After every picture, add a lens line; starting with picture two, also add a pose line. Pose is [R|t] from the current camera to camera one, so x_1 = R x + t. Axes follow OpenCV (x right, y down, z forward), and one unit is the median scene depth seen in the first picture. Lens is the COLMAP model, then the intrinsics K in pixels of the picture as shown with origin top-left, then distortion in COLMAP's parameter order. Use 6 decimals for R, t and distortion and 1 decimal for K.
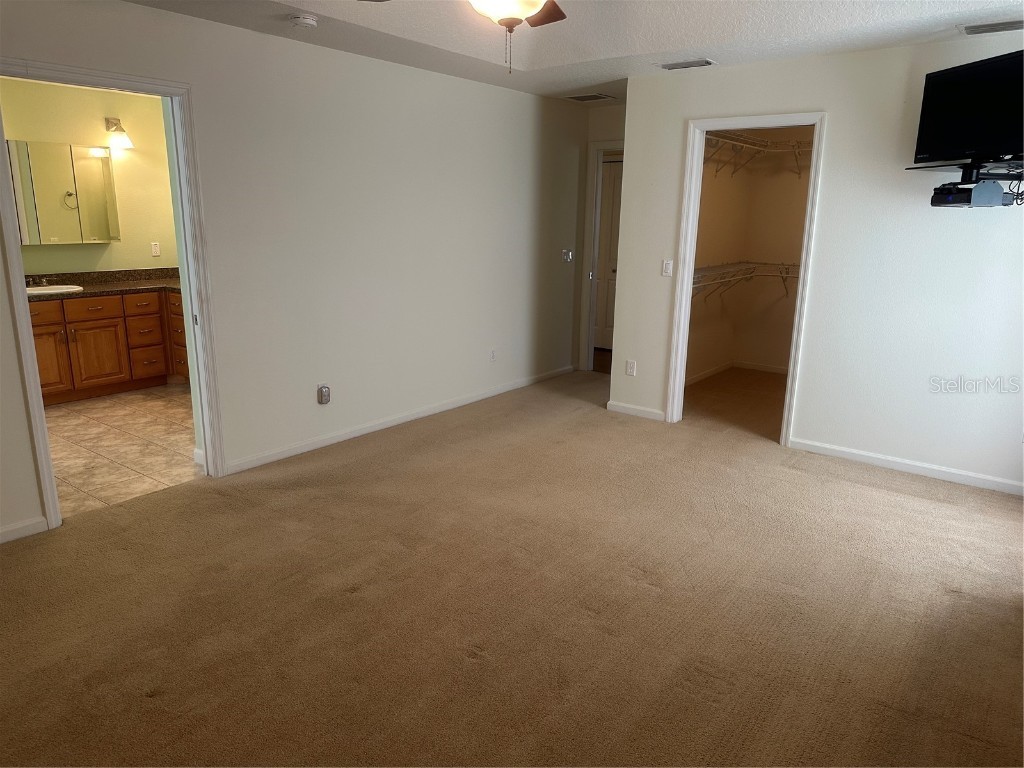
lens RADIAL K [[723.0, 0, 500.0], [0, 723.0, 383.2], [0, 0, 1]] dist [0.029549, -0.007498]
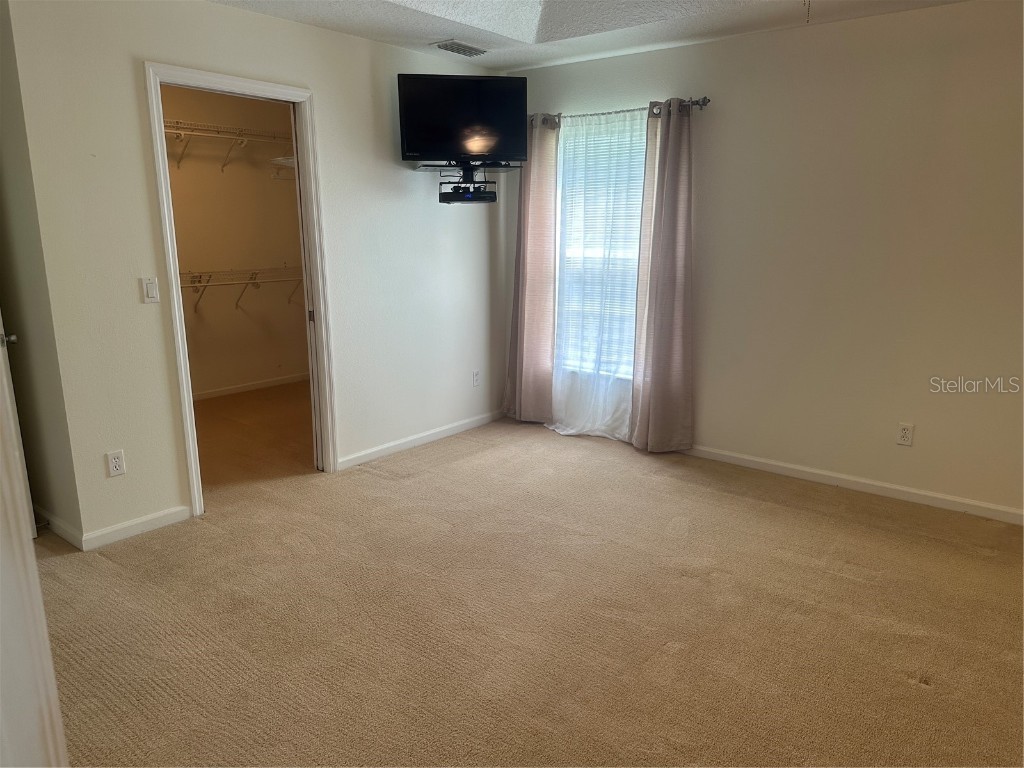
lens RADIAL K [[723.0, 0, 500.0], [0, 723.0, 383.2], [0, 0, 1]] dist [0.029549, -0.007498]
pose [[0.024601, -0.227841, 0.973387, -0.228056], [0.241992, 0.946082, 0.215334, -0.081797], [-0.969966, 0.230255, 0.078411, 0.376267]]
